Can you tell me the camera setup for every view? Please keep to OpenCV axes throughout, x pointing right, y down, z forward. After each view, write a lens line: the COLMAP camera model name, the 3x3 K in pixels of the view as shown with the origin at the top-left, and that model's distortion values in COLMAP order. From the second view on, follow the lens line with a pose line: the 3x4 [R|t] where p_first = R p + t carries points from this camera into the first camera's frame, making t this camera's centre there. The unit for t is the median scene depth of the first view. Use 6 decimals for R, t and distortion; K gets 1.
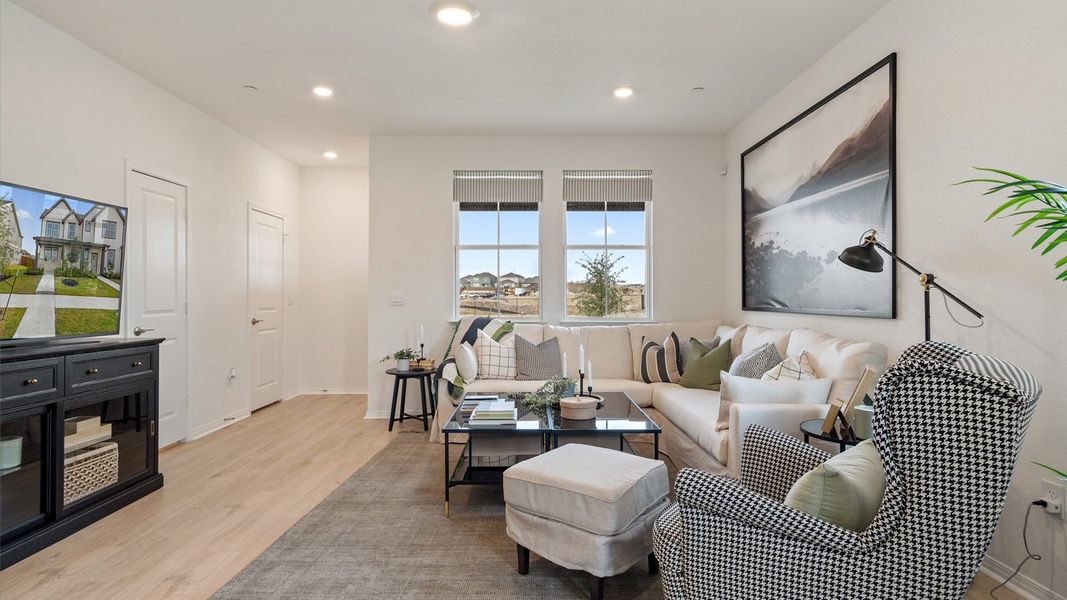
lens RADIAL K [[546.4, 0, 533.9], [0, 546.4, 292.7], [0, 0, 1]] dist [0.001349, 0.001270]
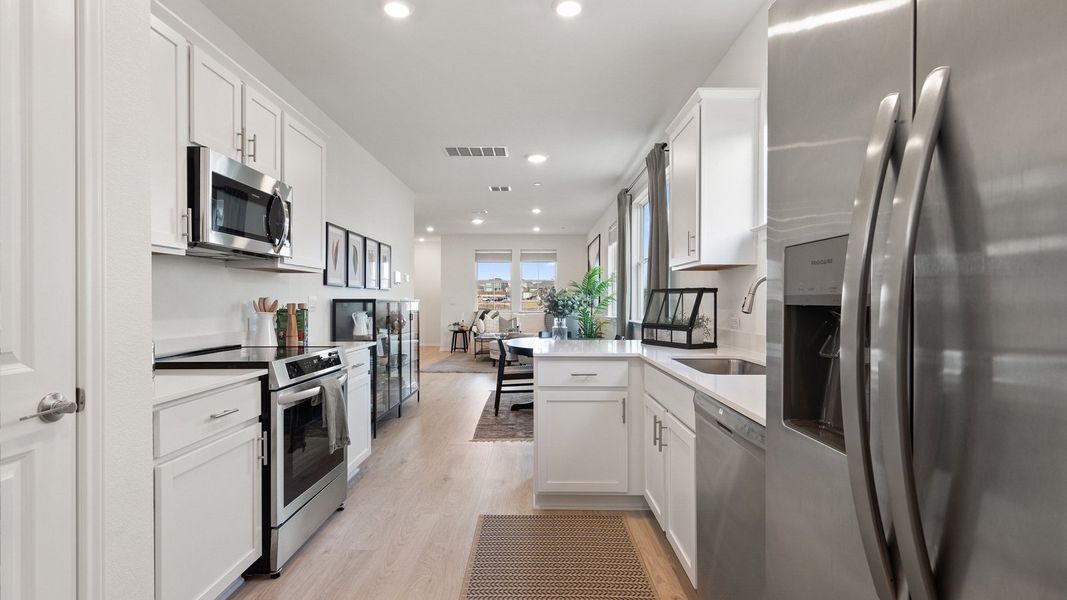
lens RADIAL K [[498.3, 0, 535.9], [0, 498.3, 335.3], [0, 0, 1]] dist [0.000141, 0.000166]
pose [[0.999916, 0.006019, -0.011522, 0.186294], [-0.005110, 0.996990, 0.077360, -0.017909], [0.011953, -0.077295, 0.996937, -1.518442]]
